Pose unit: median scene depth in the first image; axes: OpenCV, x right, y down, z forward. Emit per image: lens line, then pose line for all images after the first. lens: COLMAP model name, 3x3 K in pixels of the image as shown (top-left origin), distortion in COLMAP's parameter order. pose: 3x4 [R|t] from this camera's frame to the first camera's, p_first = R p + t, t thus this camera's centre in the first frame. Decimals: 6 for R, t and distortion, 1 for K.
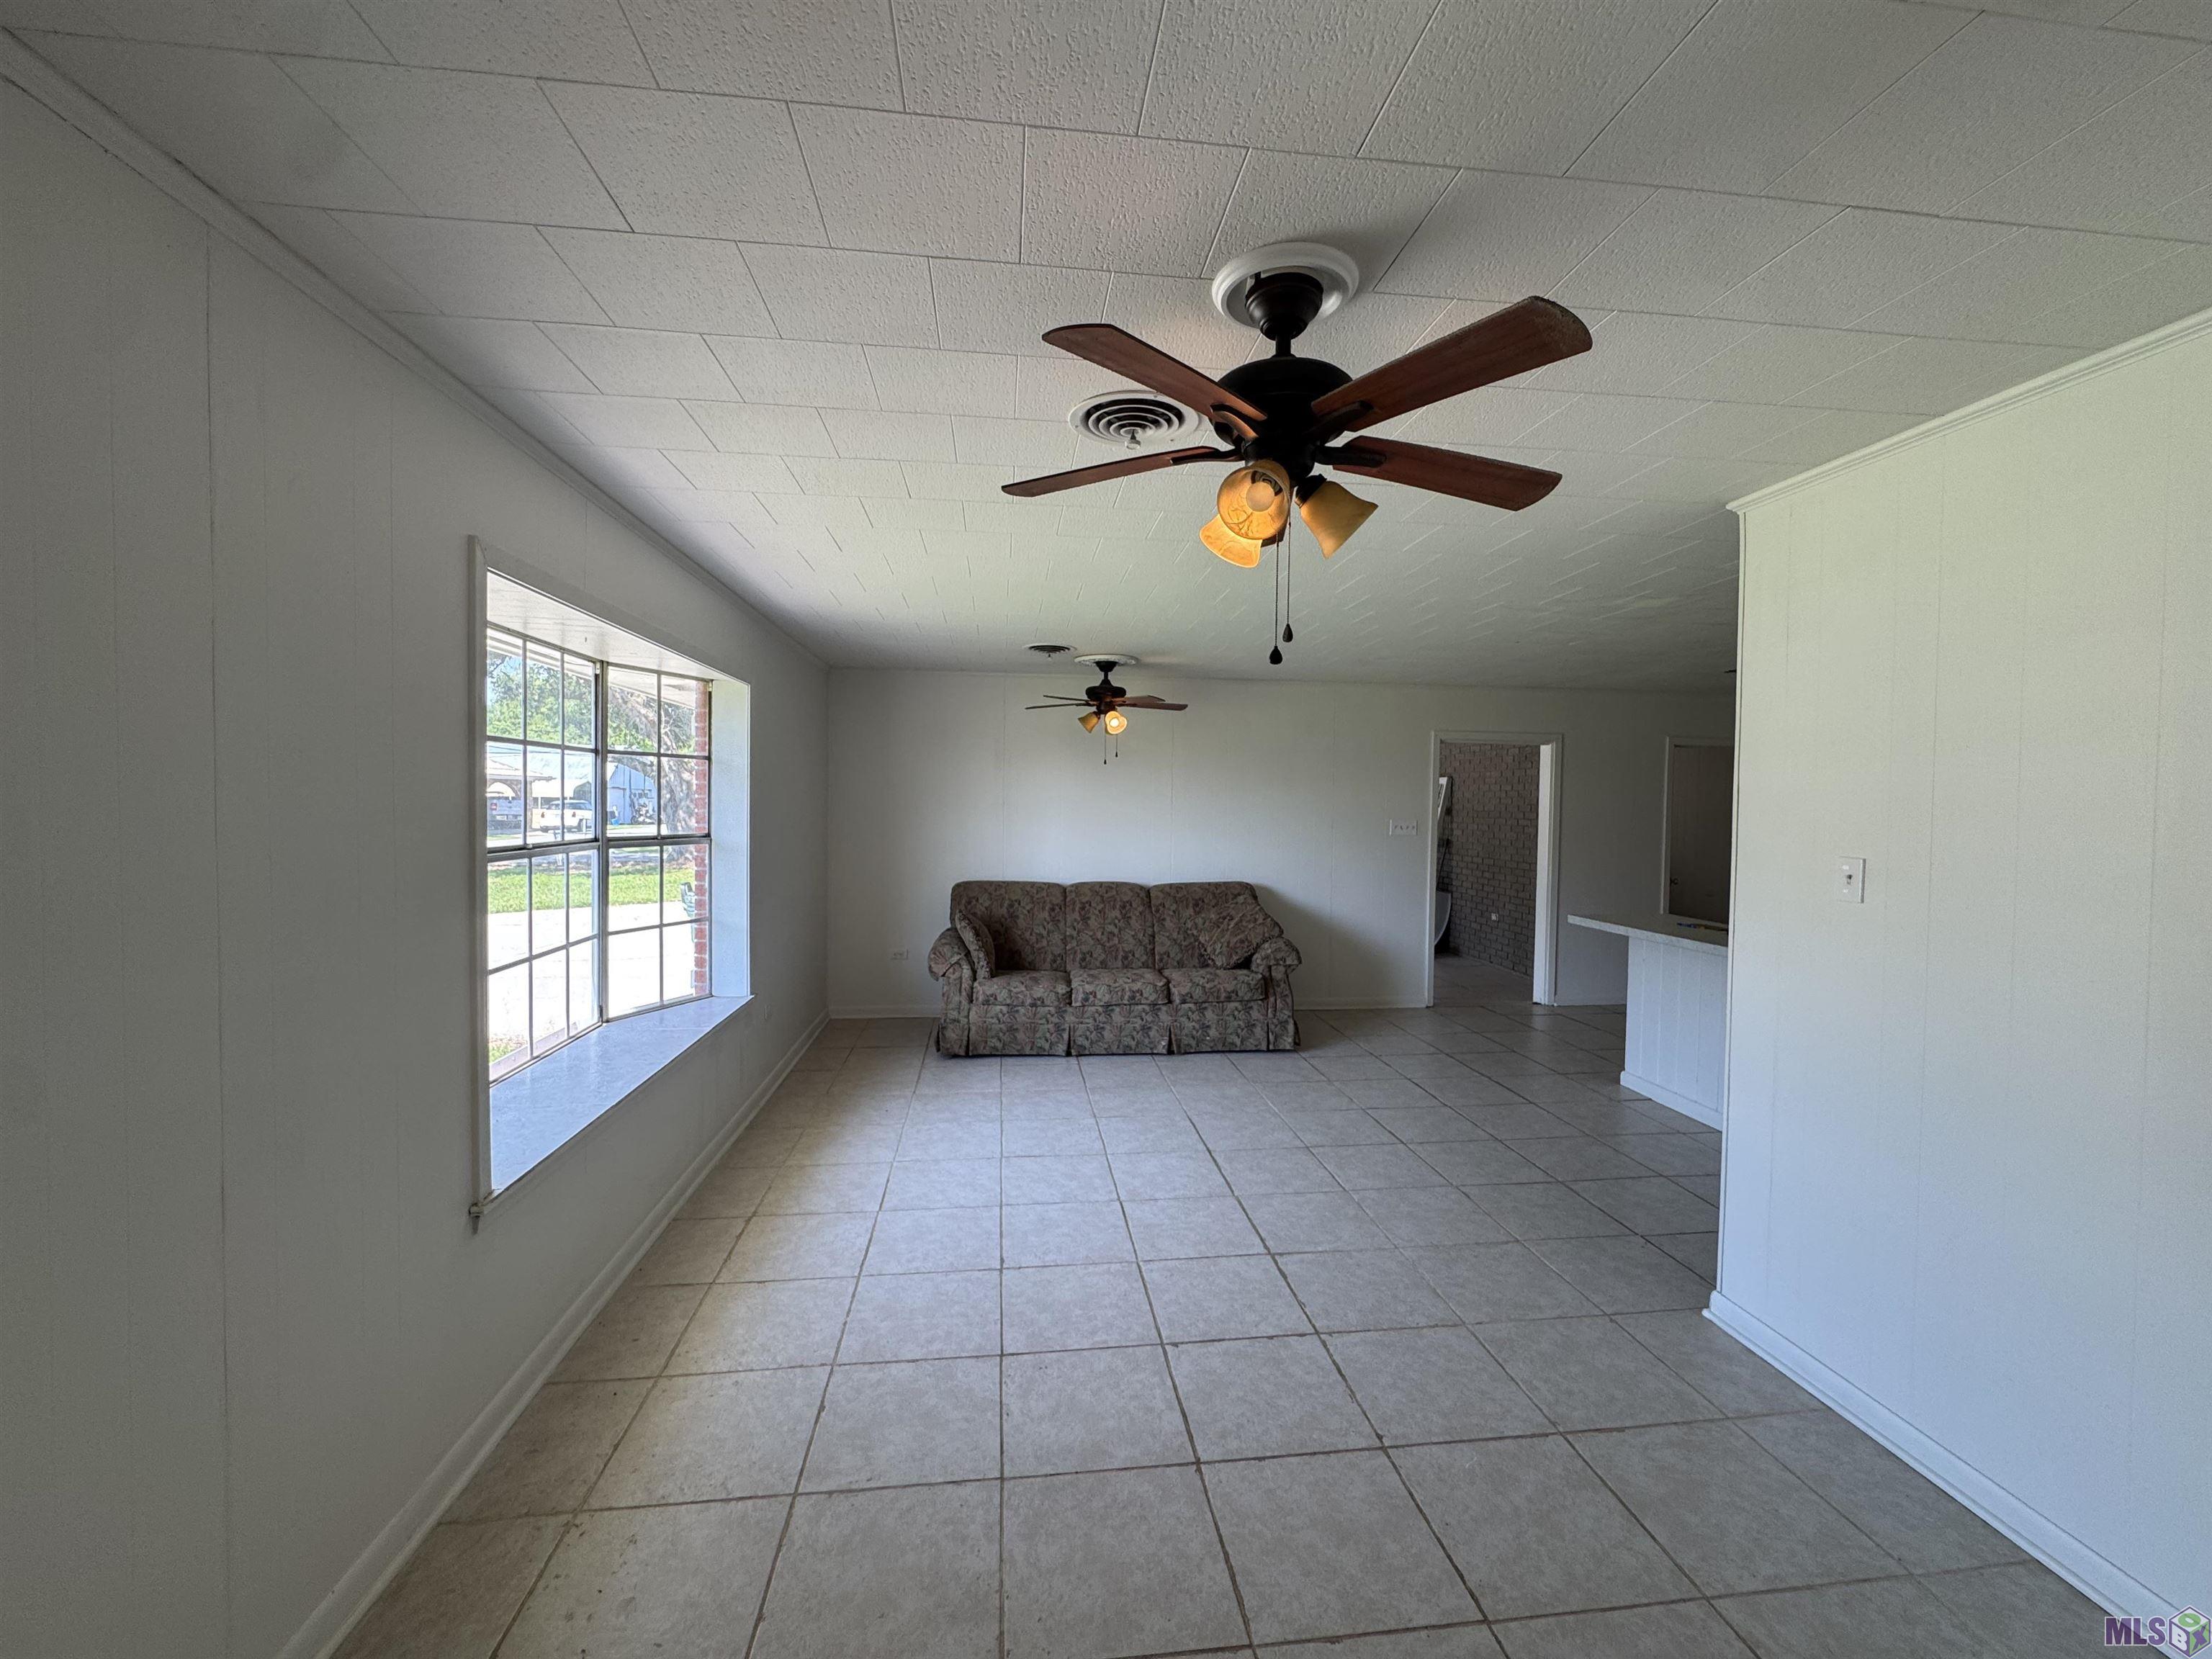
lens RADIAL K [[889.3, 0, 1105.6], [0, 889.3, 823.5], [0, 0, 1]] dist [-0.002482, 0.000939]
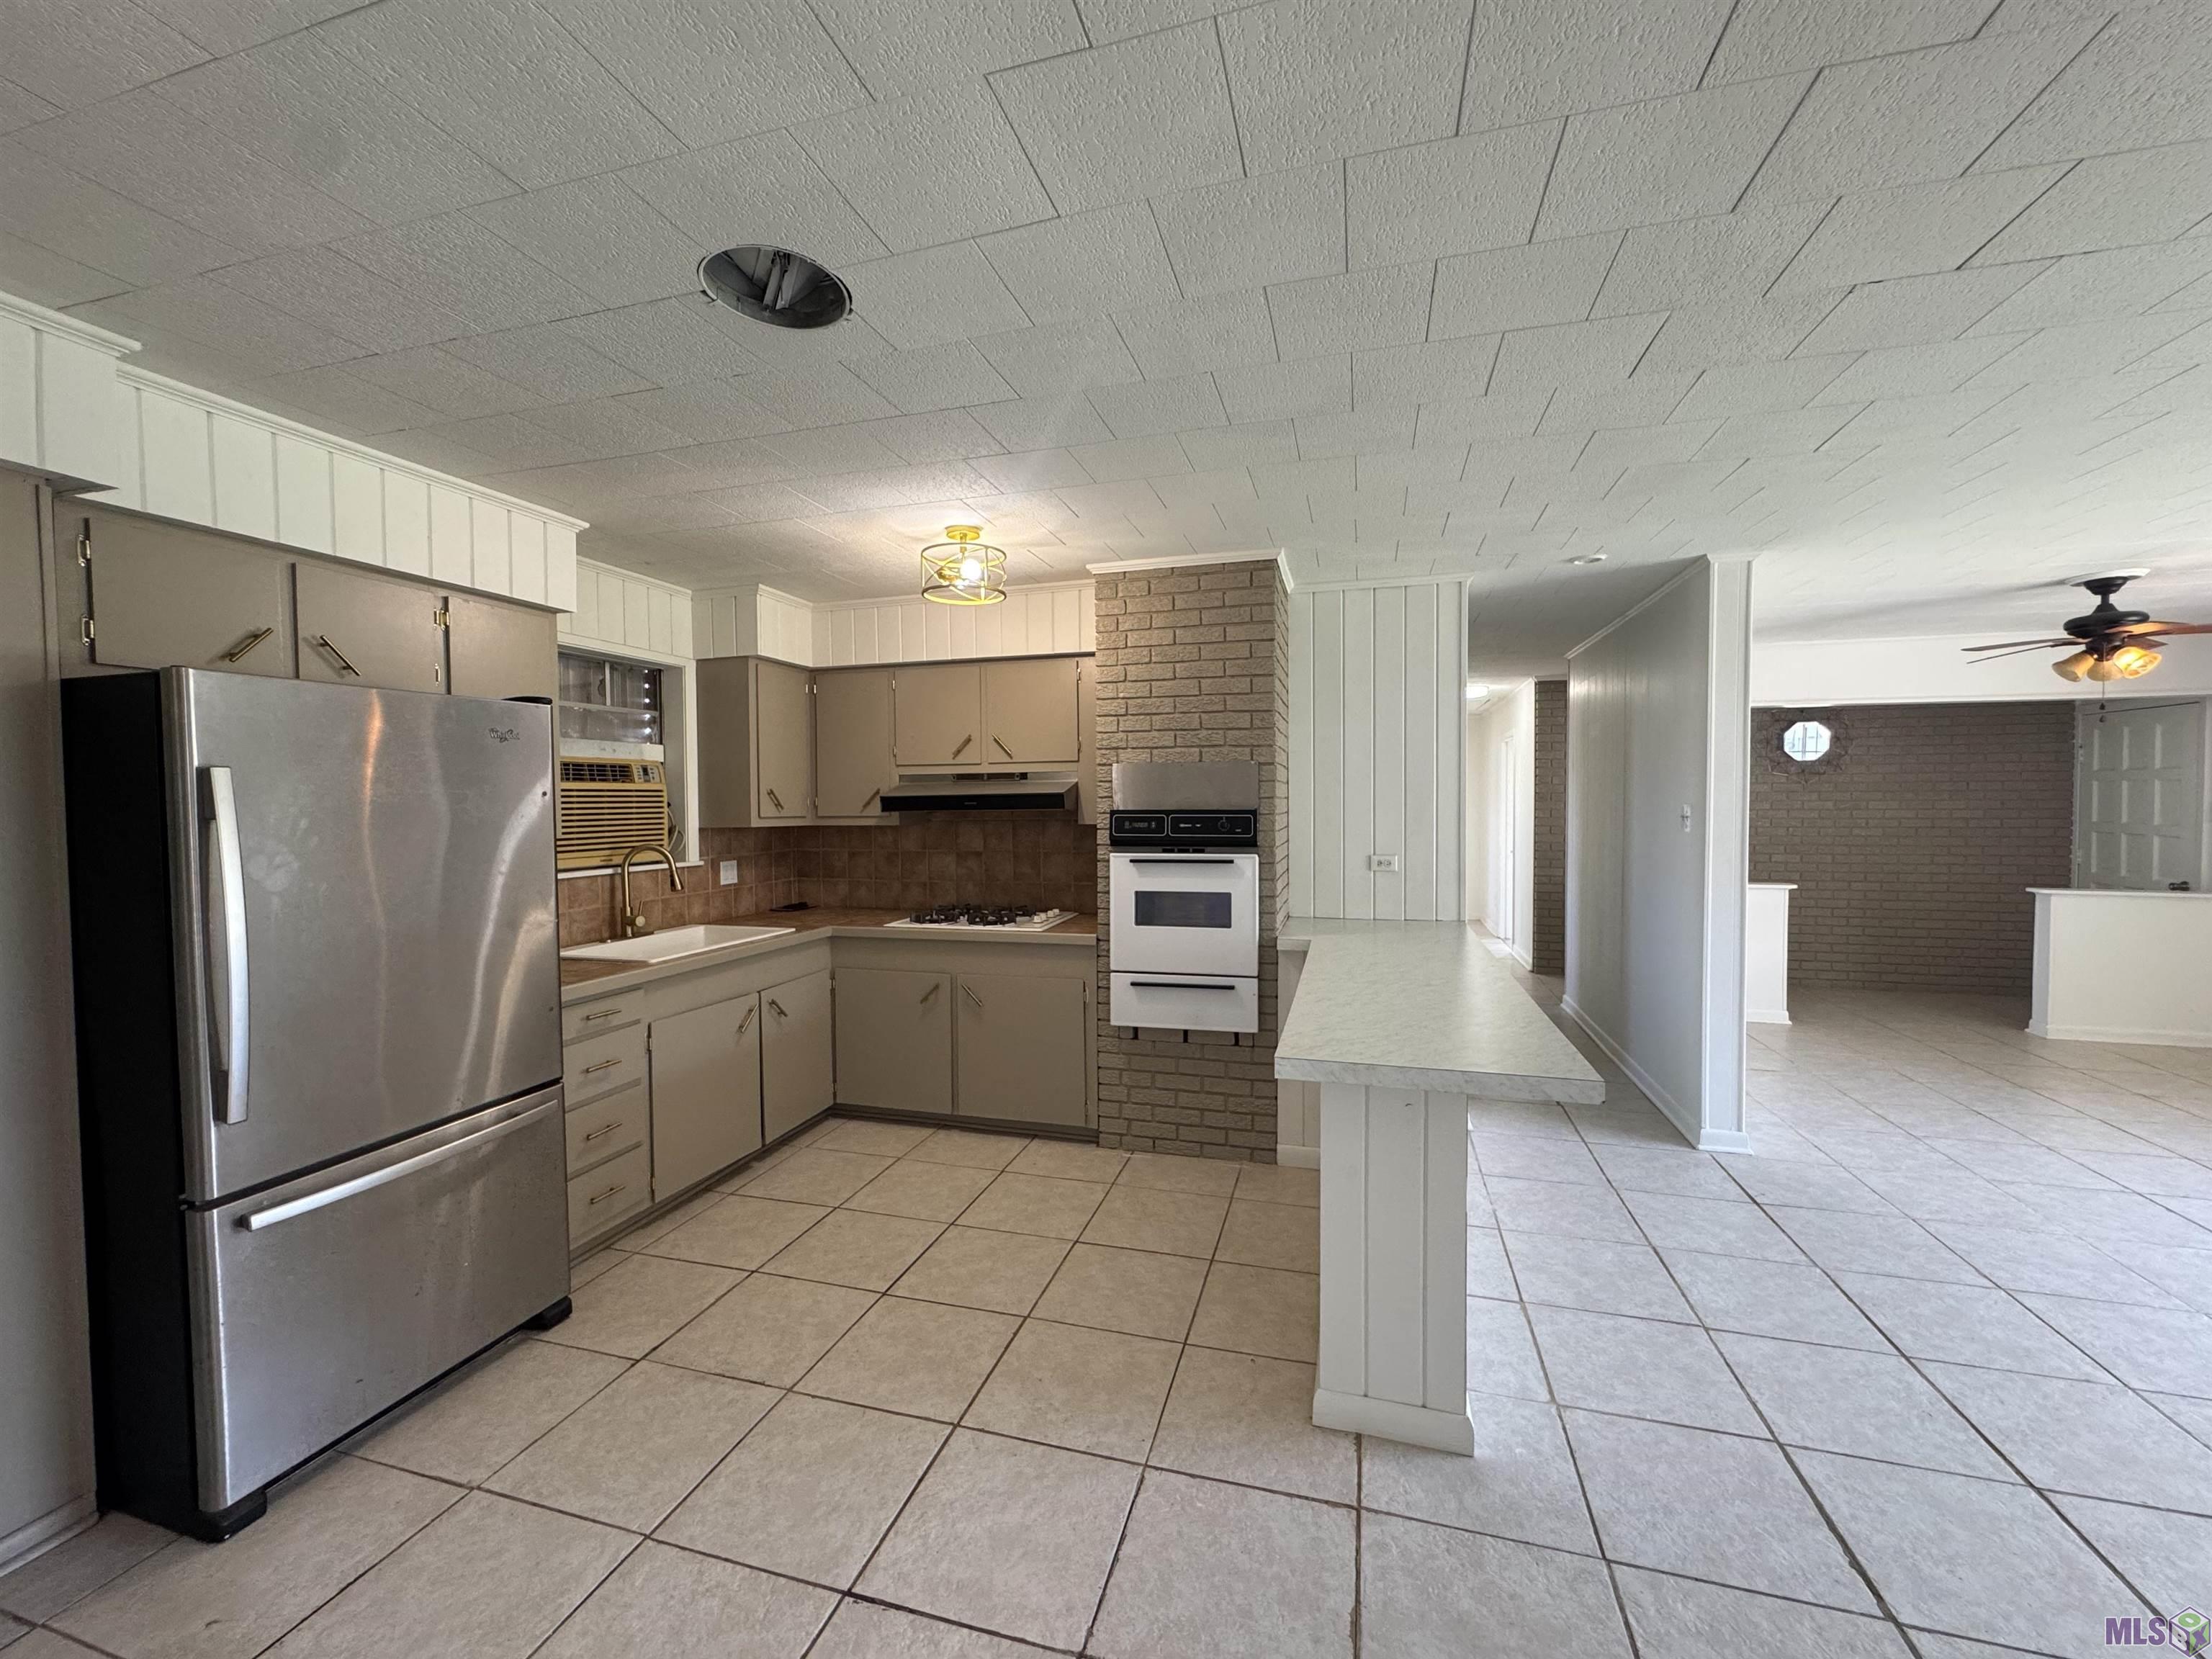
lens RADIAL K [[889.3, 0, 1106.6], [0, 889.3, 823.8], [0, 0, 1]] dist [-0.002482, 0.000939]
pose [[-0.921929, -0.016368, 0.387014, 0.643485], [0.005482, 0.998455, 0.055288, -0.015053], [-0.387321, 0.053093, -0.920415, 1.567132]]
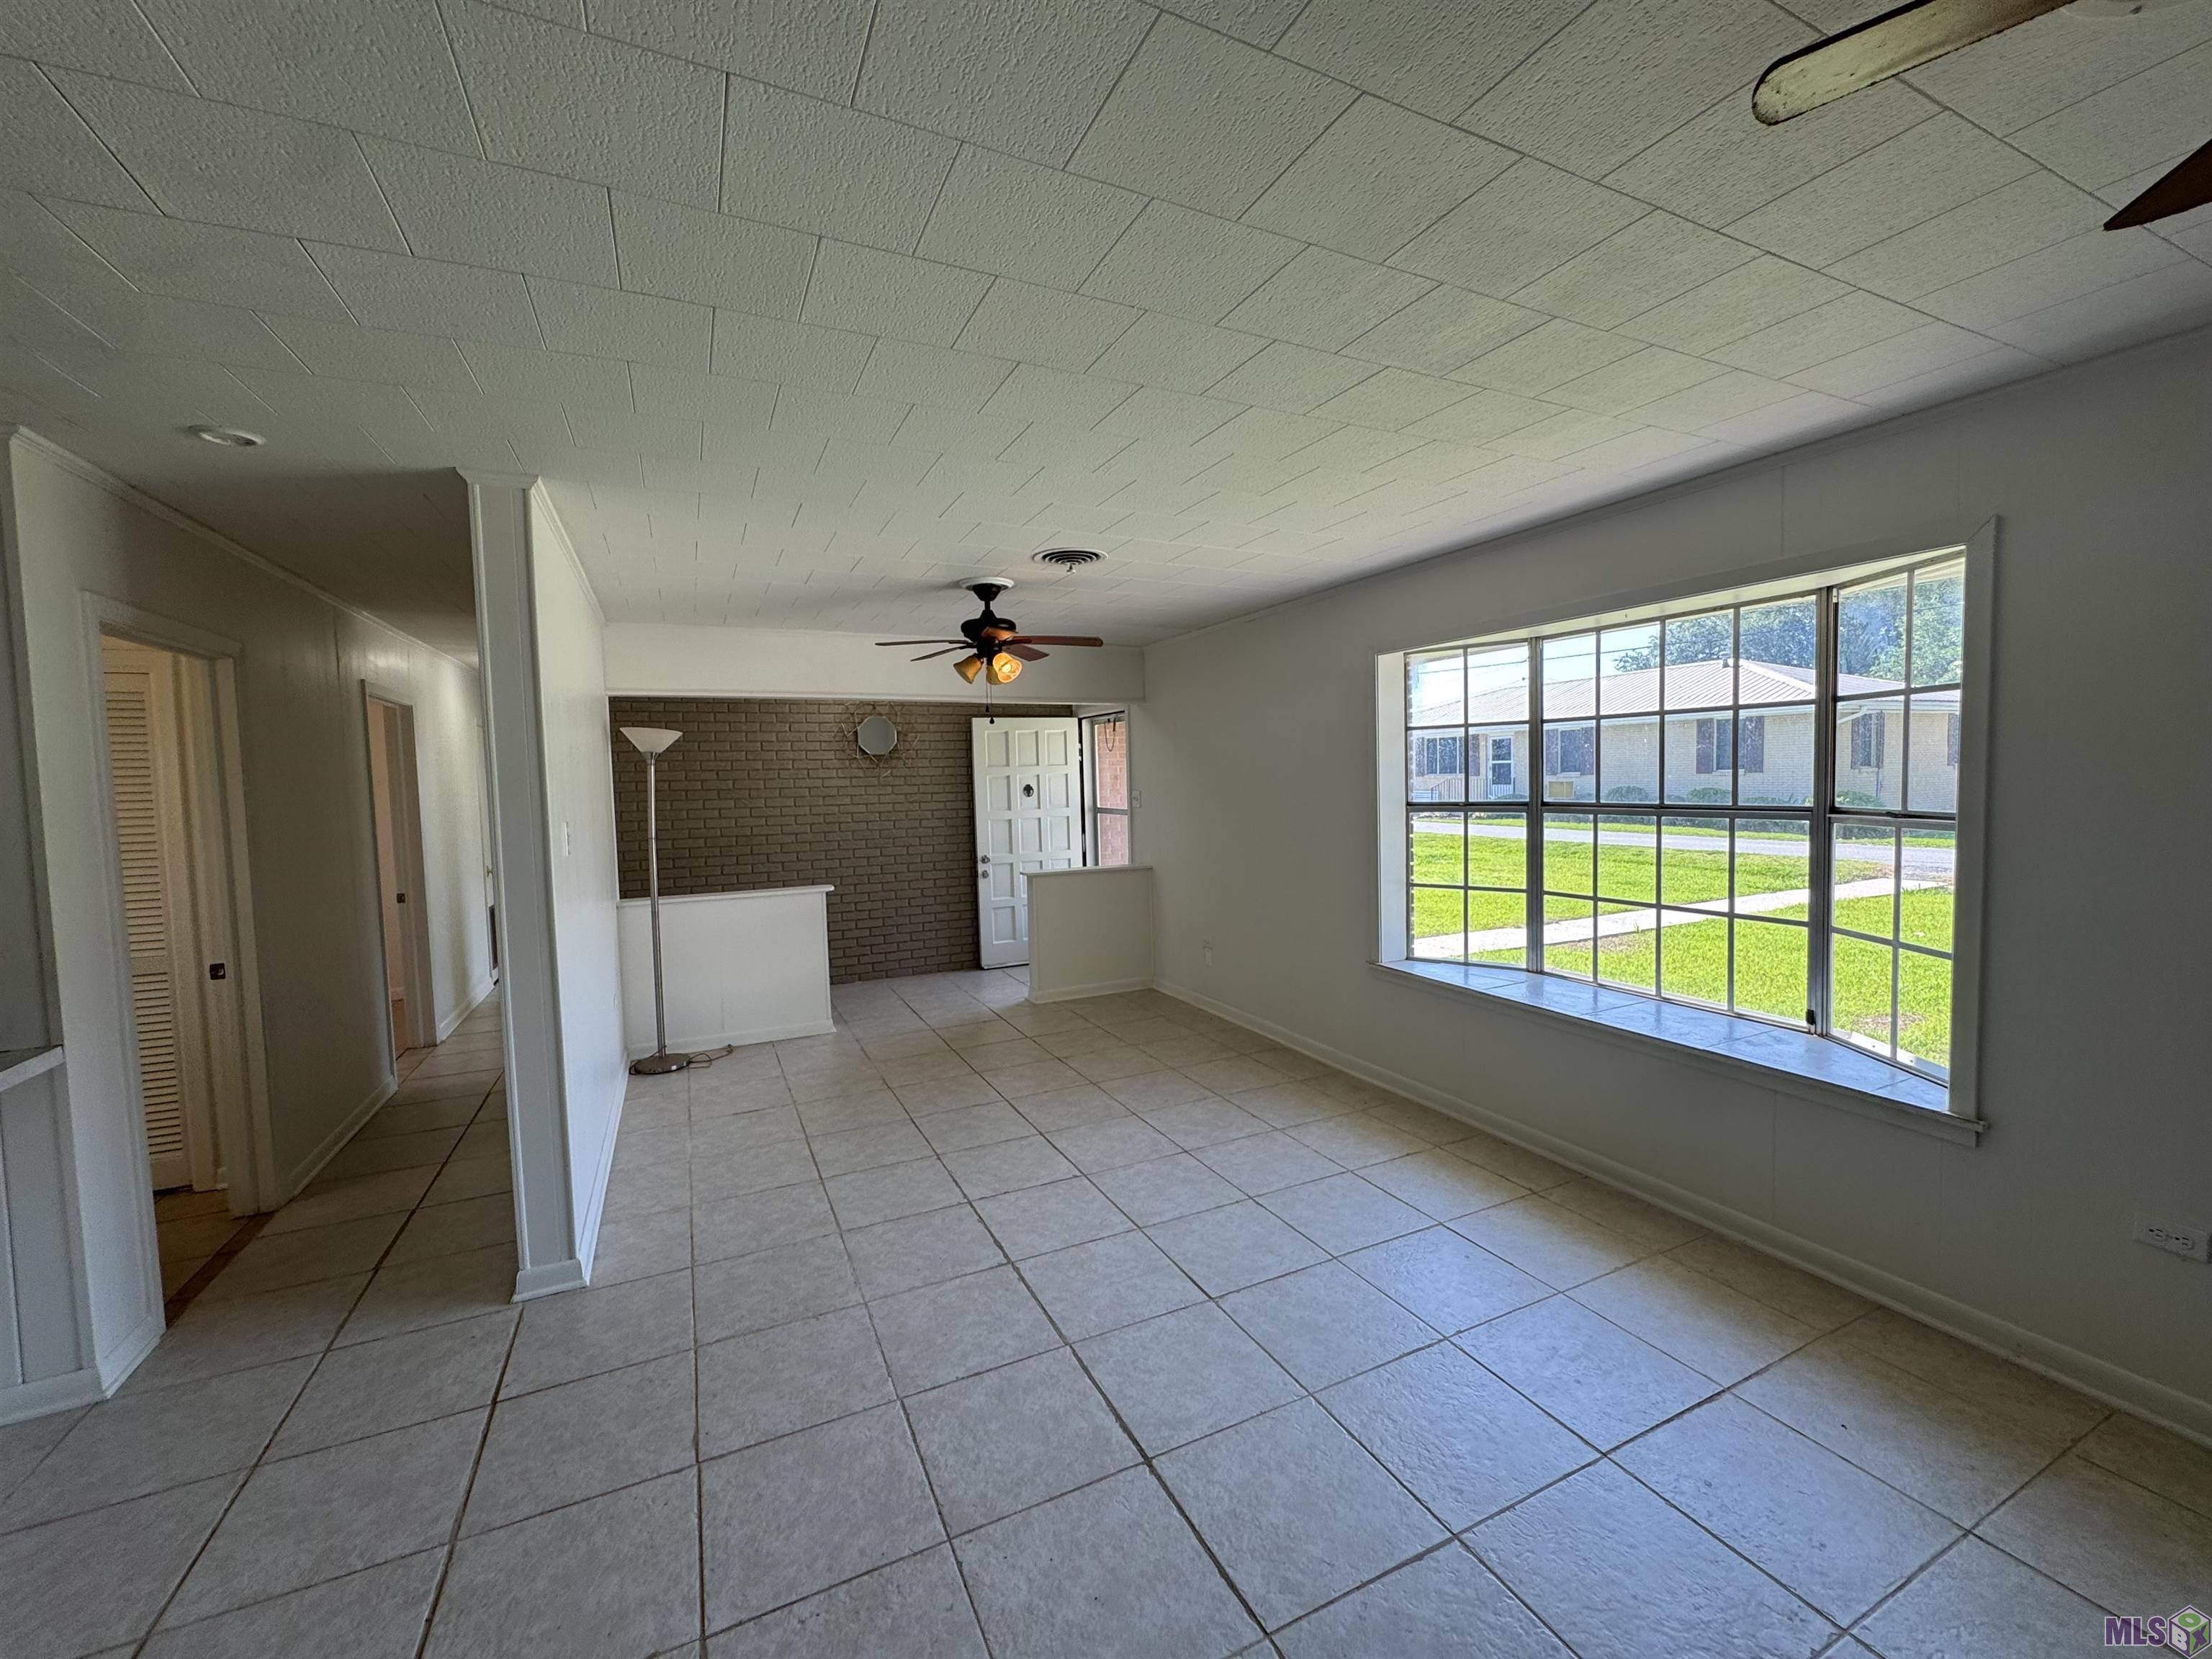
lens RADIAL K [[889.3, 0, 1103.8], [0, 889.3, 827.2], [0, 0, 1]] dist [-0.002482, 0.000939]
pose [[-0.947411, 0.030237, -0.318587, 0.256436], [0.005110, 0.996829, 0.079411, -0.027817], [0.319978, 0.073607, -0.944561, 1.278240]]
